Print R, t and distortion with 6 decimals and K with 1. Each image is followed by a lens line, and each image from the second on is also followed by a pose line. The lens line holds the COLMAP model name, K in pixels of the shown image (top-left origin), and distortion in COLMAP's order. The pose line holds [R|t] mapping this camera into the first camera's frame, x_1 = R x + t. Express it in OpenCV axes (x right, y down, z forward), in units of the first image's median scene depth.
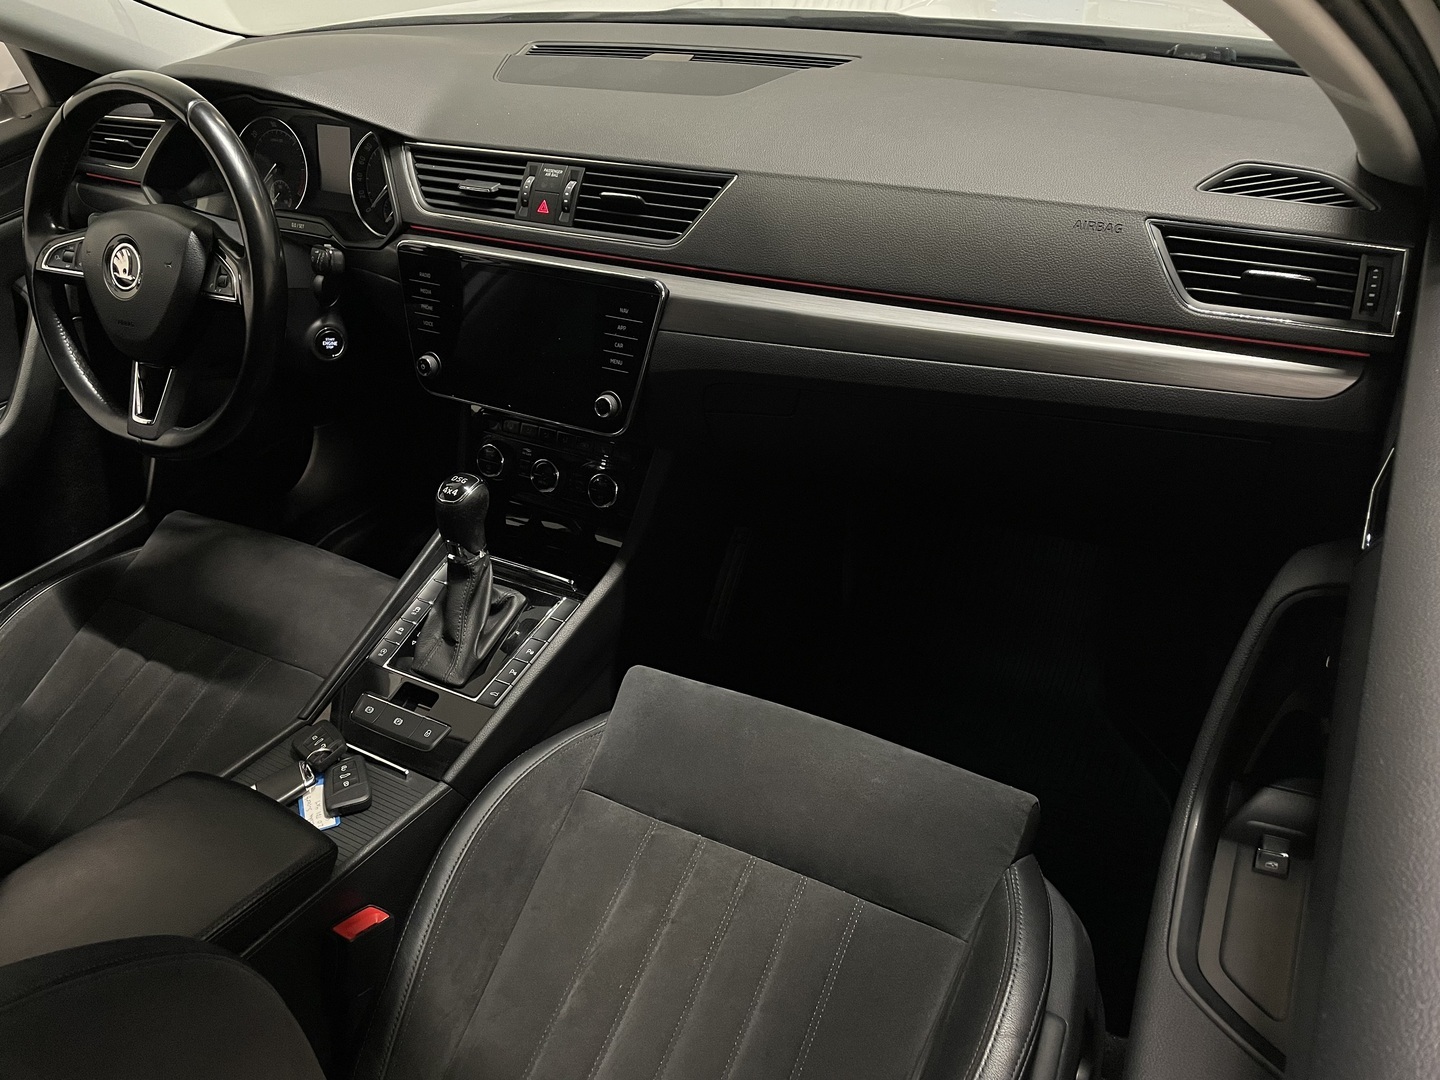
lens RADIAL K [[1066.4, 0, 720.0], [0, 1066.4, 540.0], [0, 0, 1]] dist [0.063597, -0.078741]
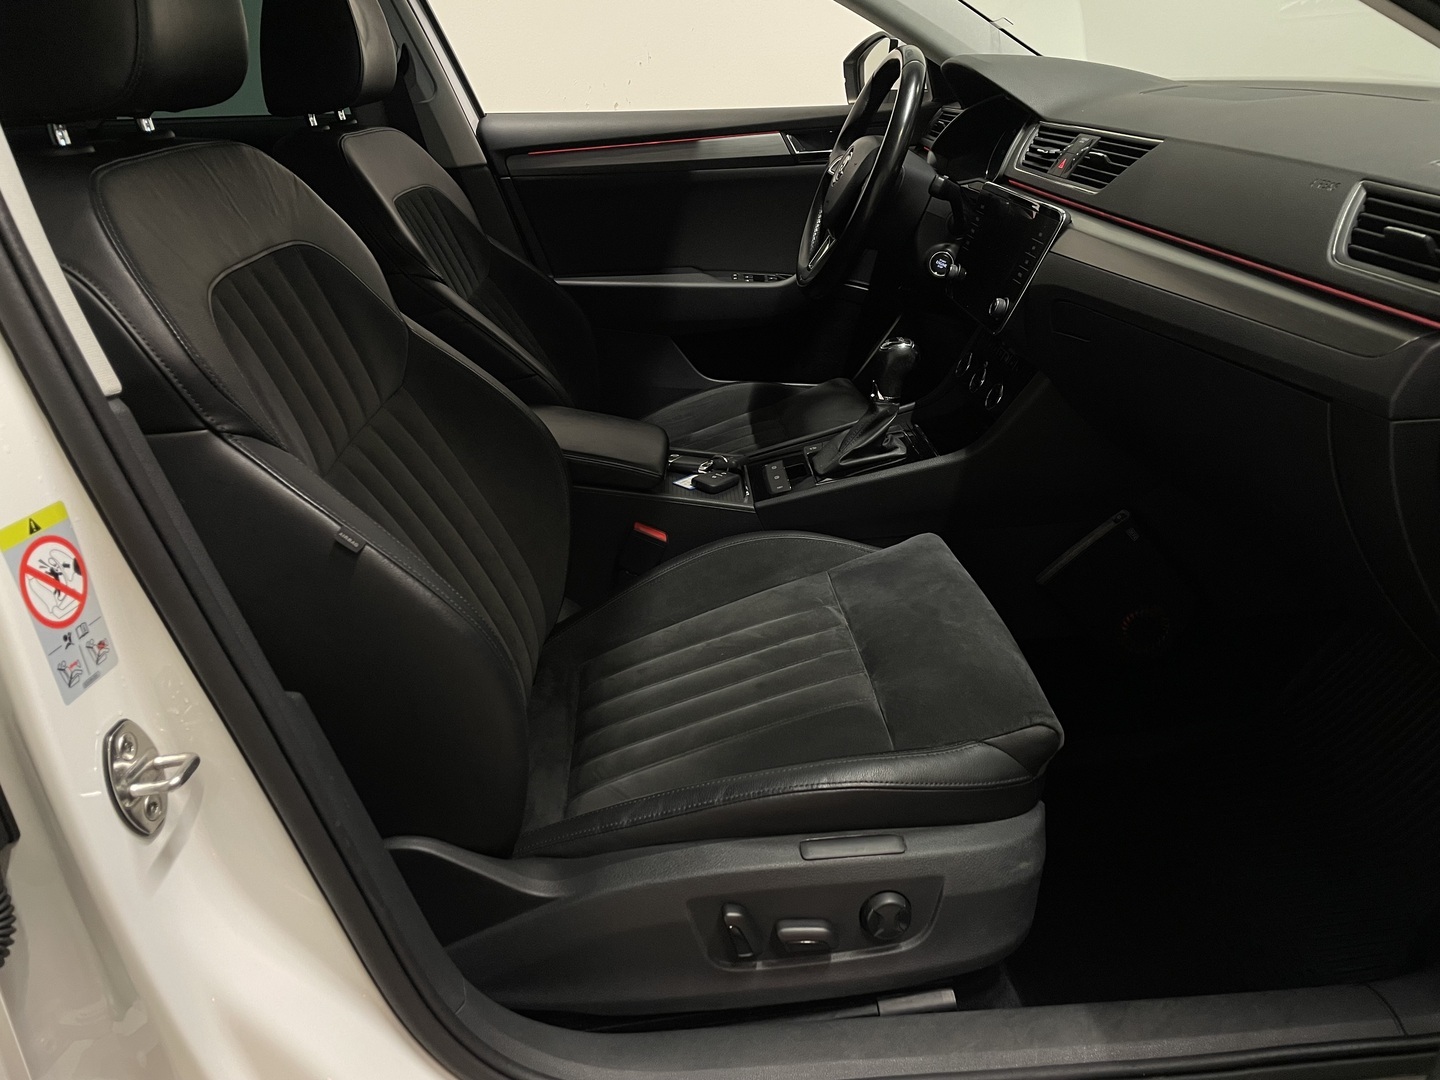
lens RADIAL K [[1066.4, 0, 720.0], [0, 1066.4, 540.0], [0, 0, 1]] dist [0.063597, -0.078741]
pose [[0.530460, 0.412260, -0.740712, 0.715432], [-0.523455, 0.846592, 0.096317, 0.141853], [0.666788, 0.336637, 0.664883, 0.053957]]
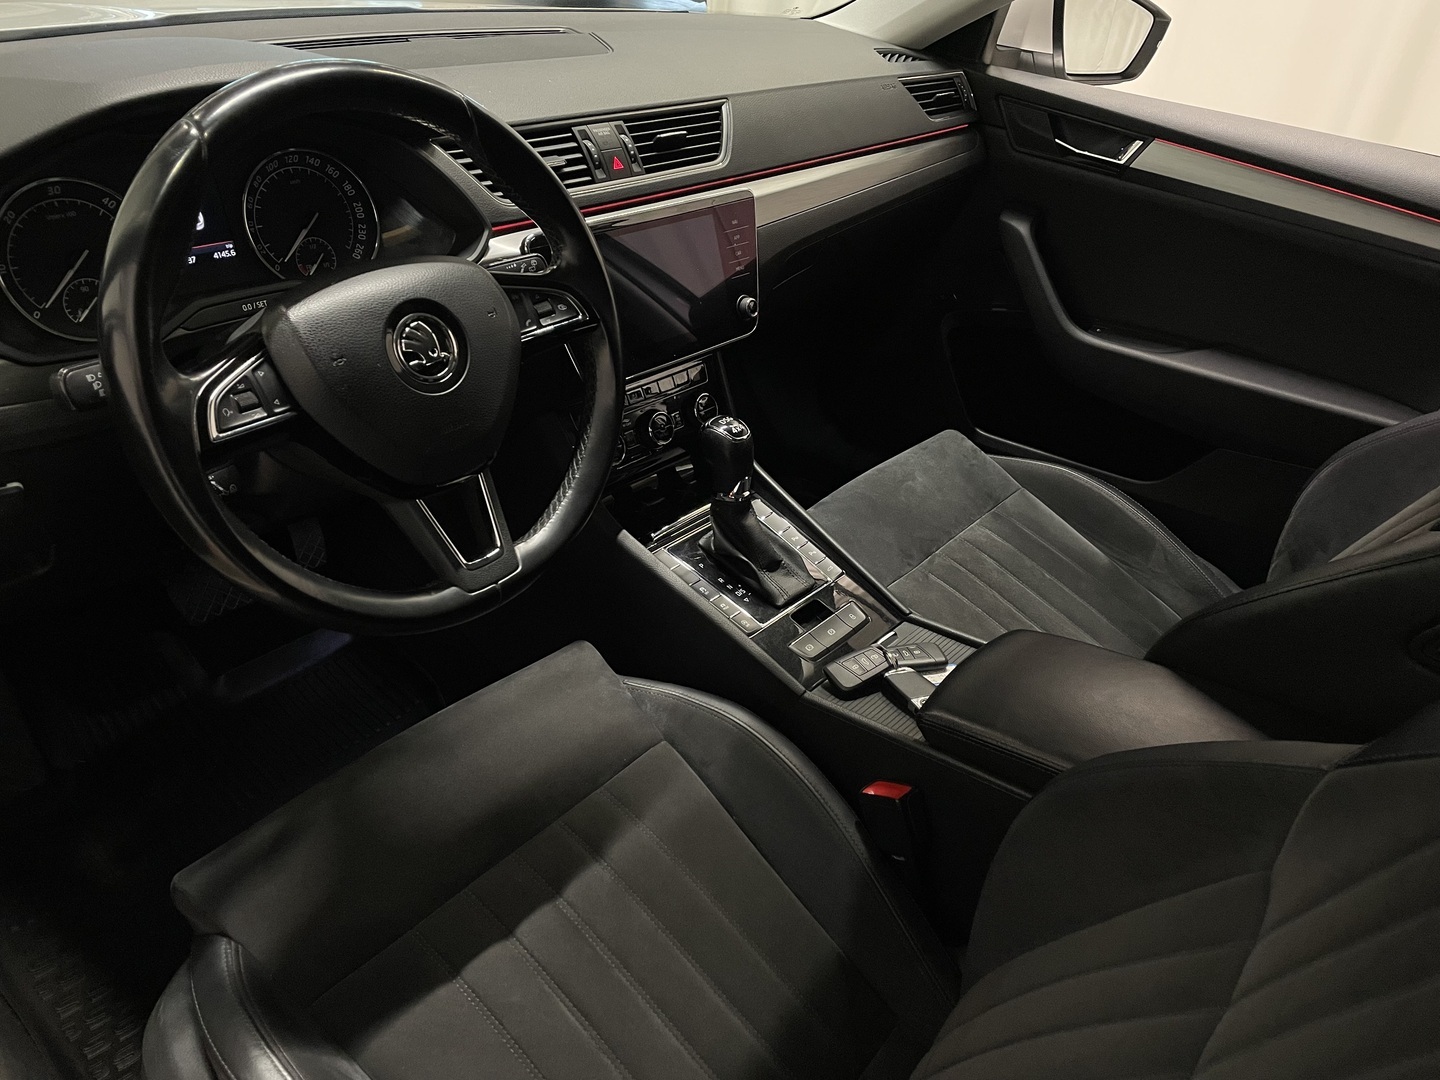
lens RADIAL K [[1066.4, 0, 720.0], [0, 1066.4, 540.0], [0, 0, 1]] dist [0.063597, -0.078741]
pose [[0.191311, -0.439544, 0.877611, -1.192442], [0.502630, 0.811866, 0.297047, -0.269260], [-0.843068, 0.384285, 0.376247, 0.657716]]
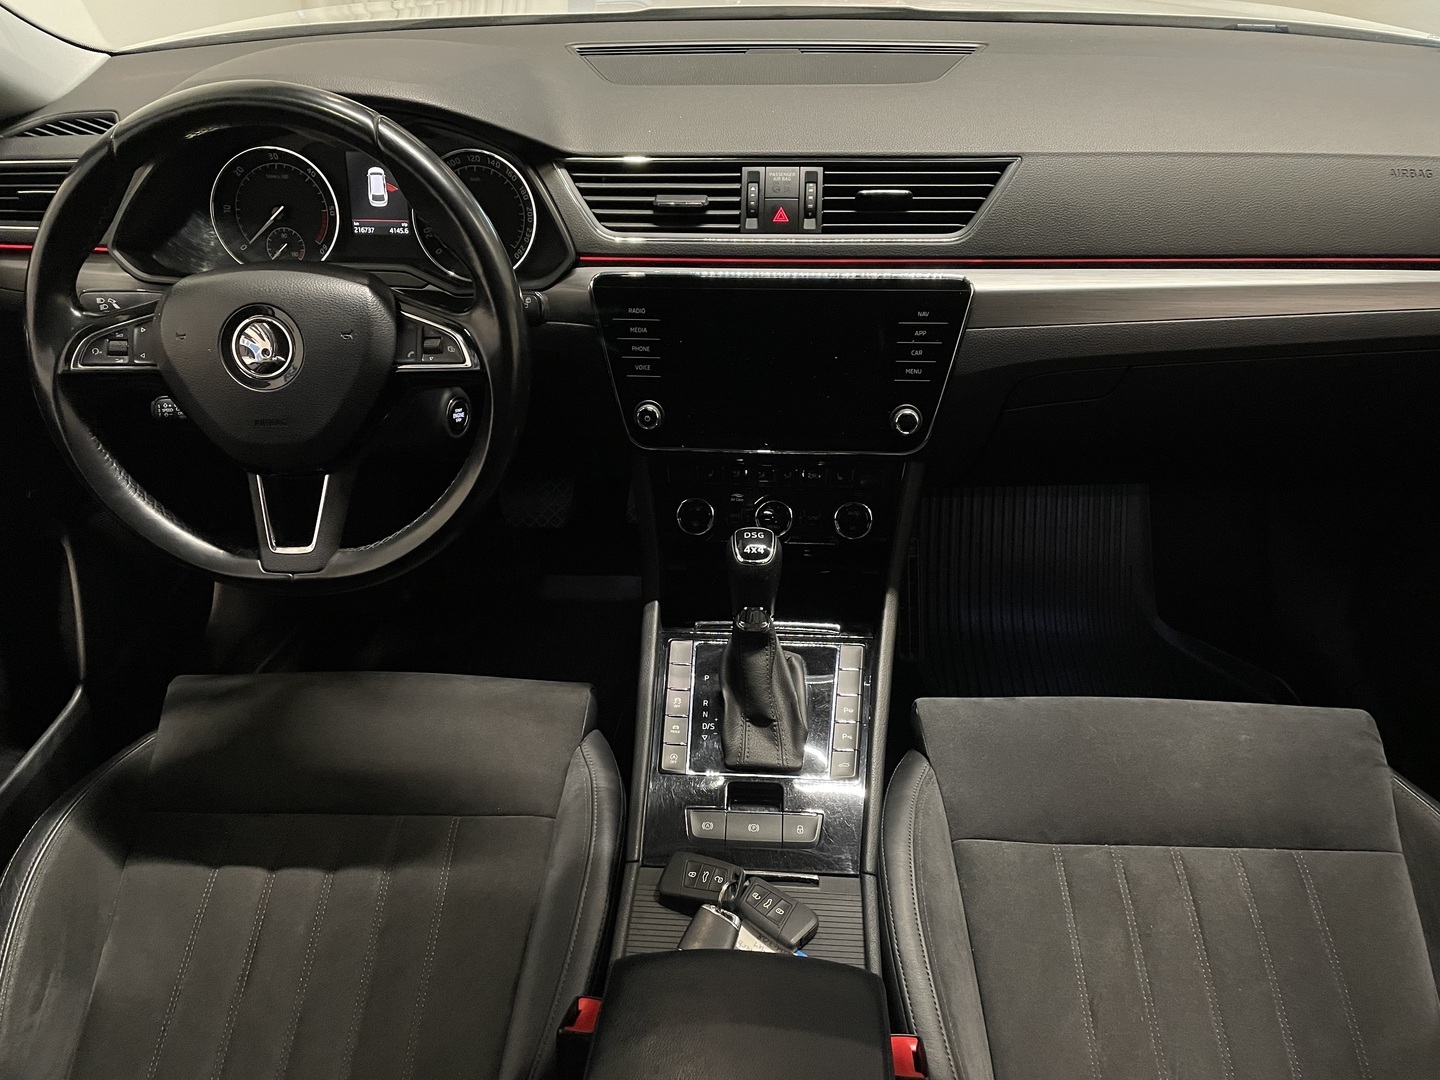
lens RADIAL K [[1053.8, 0, 713.3], [0, 1053.8, 550.4], [0, 0, 1]] dist [0.059705, -0.072054]
pose [[0.896504, -0.206300, 0.392072, -0.606812], [0.213335, 0.976631, 0.026075, -0.072903], [-0.388289, 0.060266, 0.919565, 0.228311]]
